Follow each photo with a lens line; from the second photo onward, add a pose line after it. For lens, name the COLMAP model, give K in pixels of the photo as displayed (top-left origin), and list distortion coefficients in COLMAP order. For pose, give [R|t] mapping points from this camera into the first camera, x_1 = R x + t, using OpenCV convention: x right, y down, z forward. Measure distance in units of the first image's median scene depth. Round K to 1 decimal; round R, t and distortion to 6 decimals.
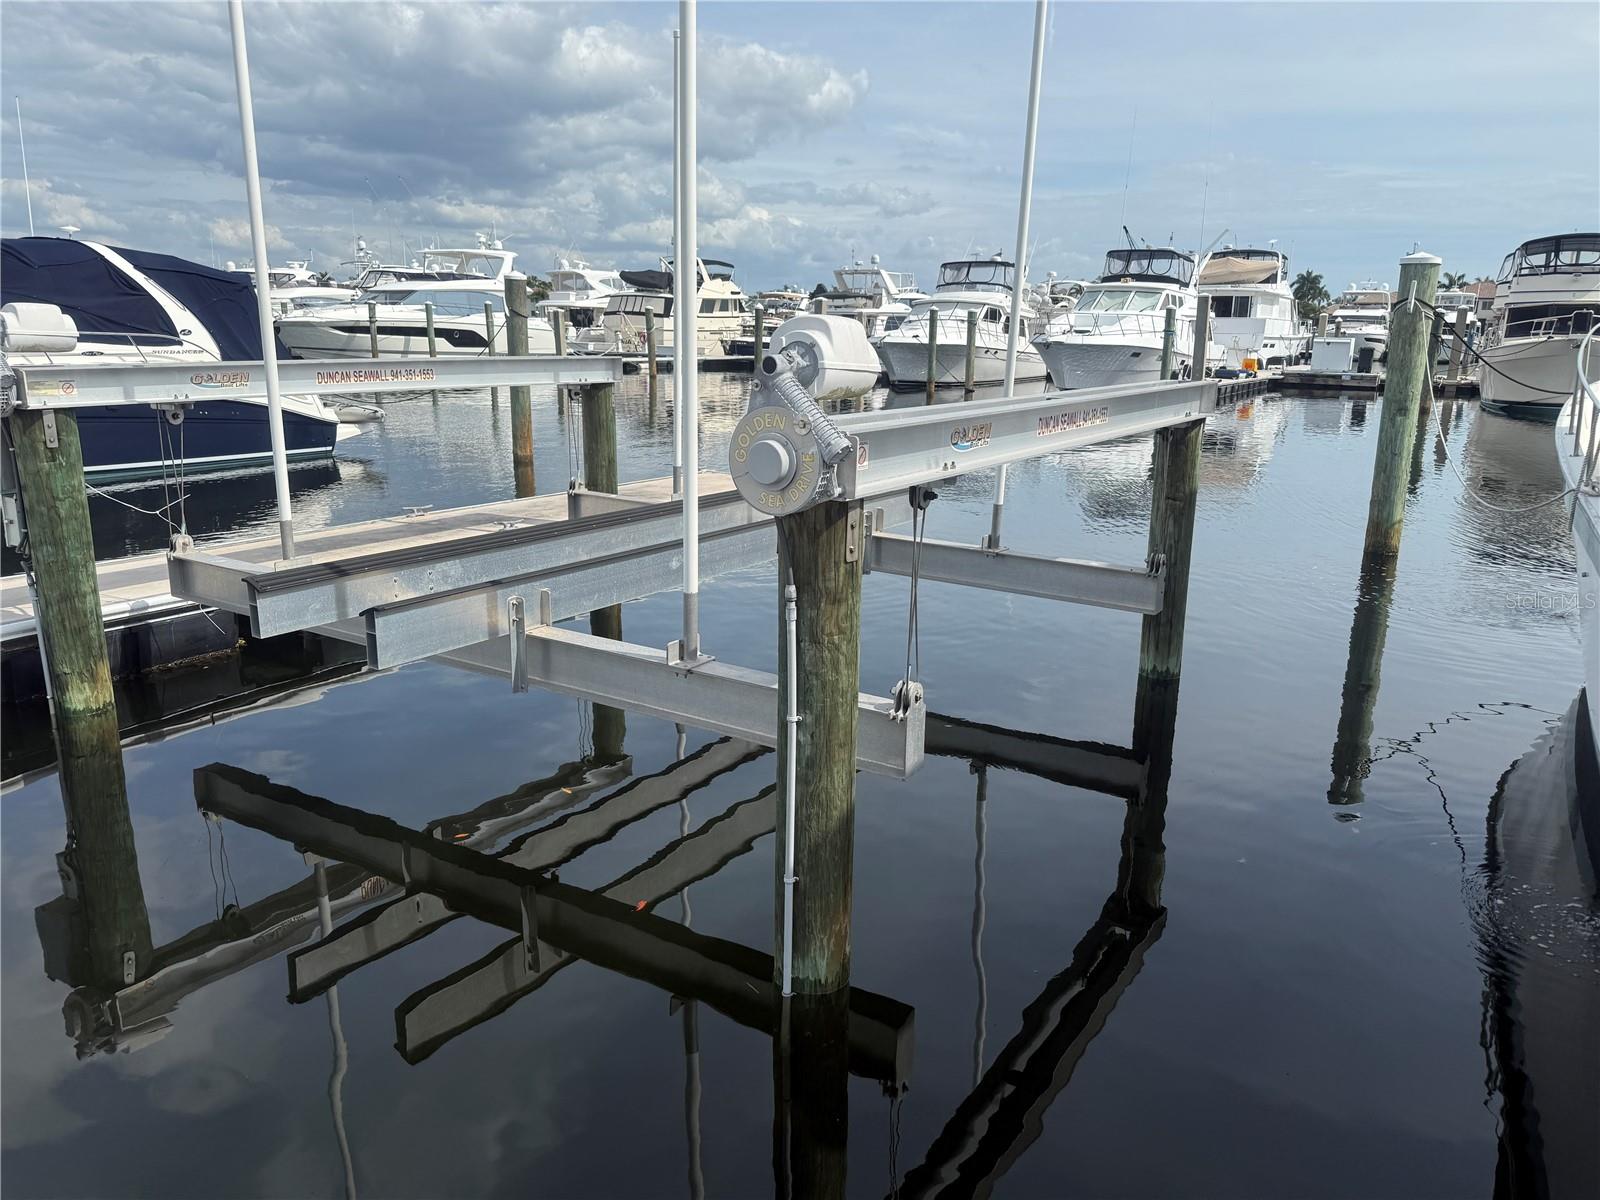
lens RADIAL K [[1135.8, 0, 804.6], [0, 1135.8, 597.8], [0, 0, 1]] dist [-0.005274, -0.009243]
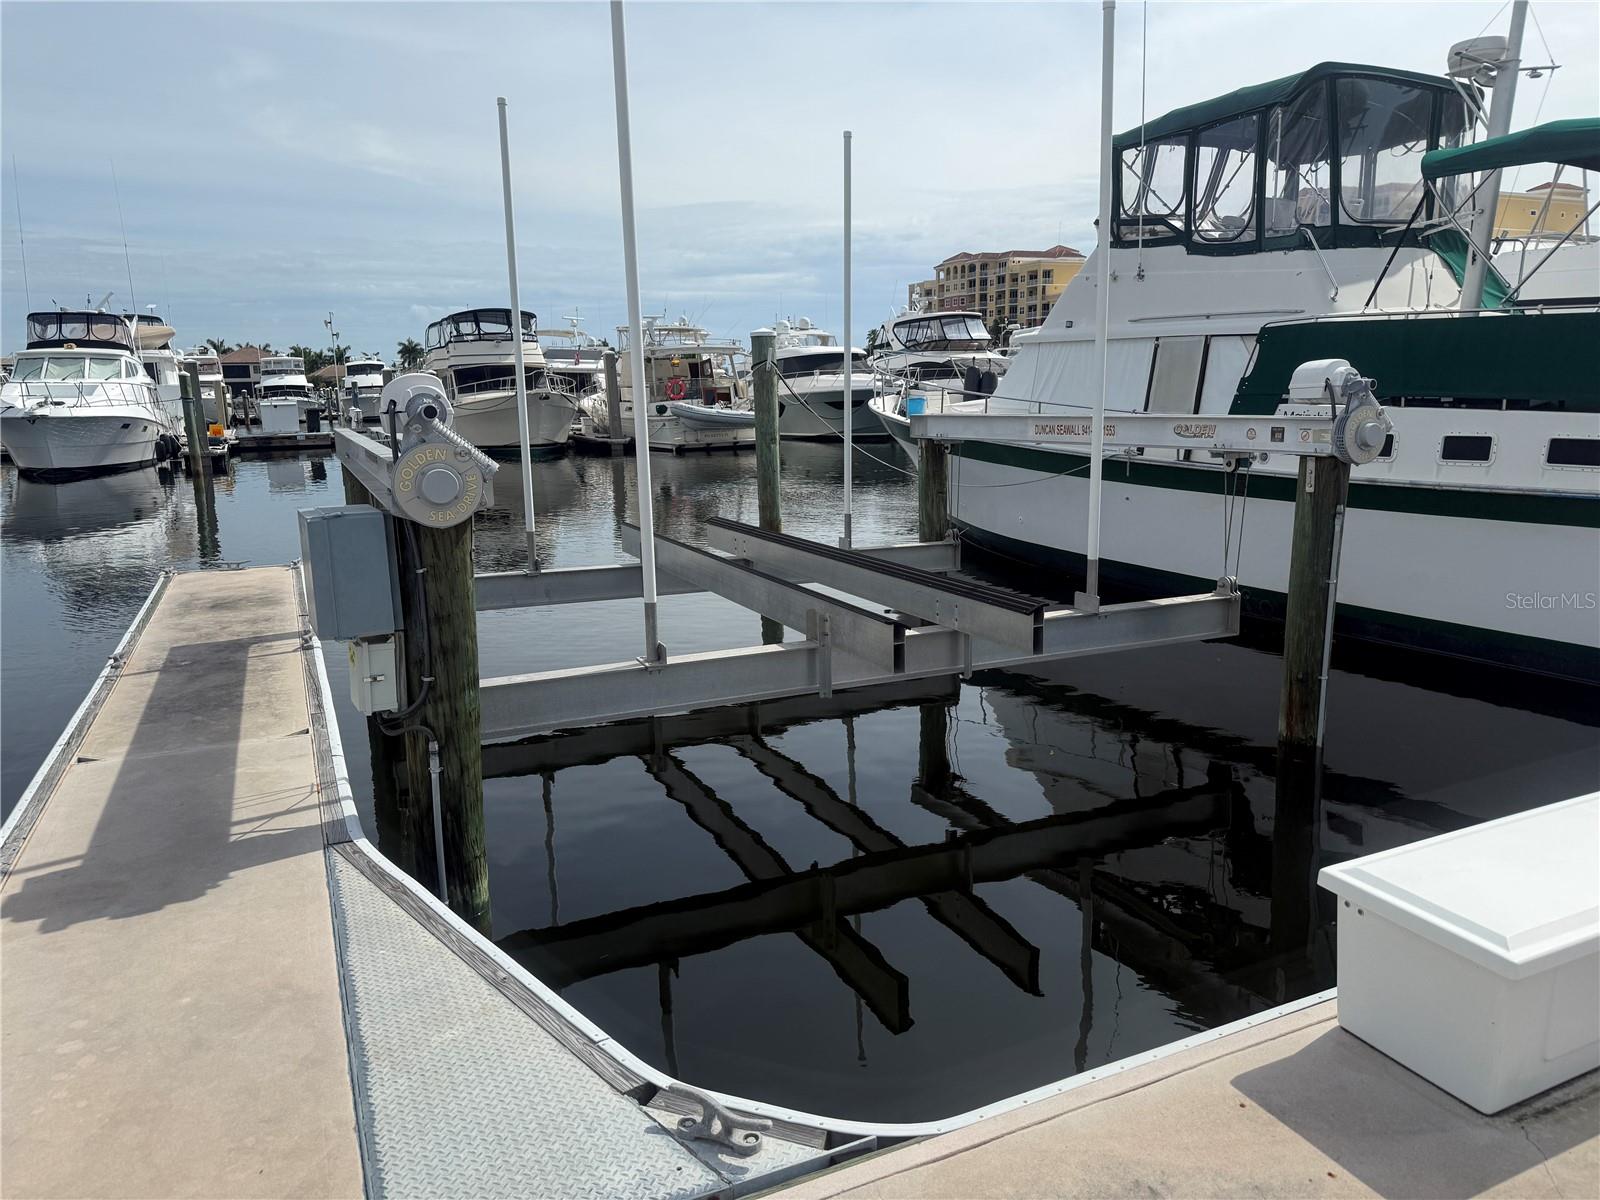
lens RADIAL K [[1135.8, 0, 804.4], [0, 1135.8, 602.5], [0, 0, 1]] dist [-0.005274, -0.009243]
pose [[0.529144, -0.183733, 0.828401, -0.179401], [0.226976, 0.971348, 0.070456, -0.015118], [-0.817611, 0.150746, 0.555686, 0.061691]]
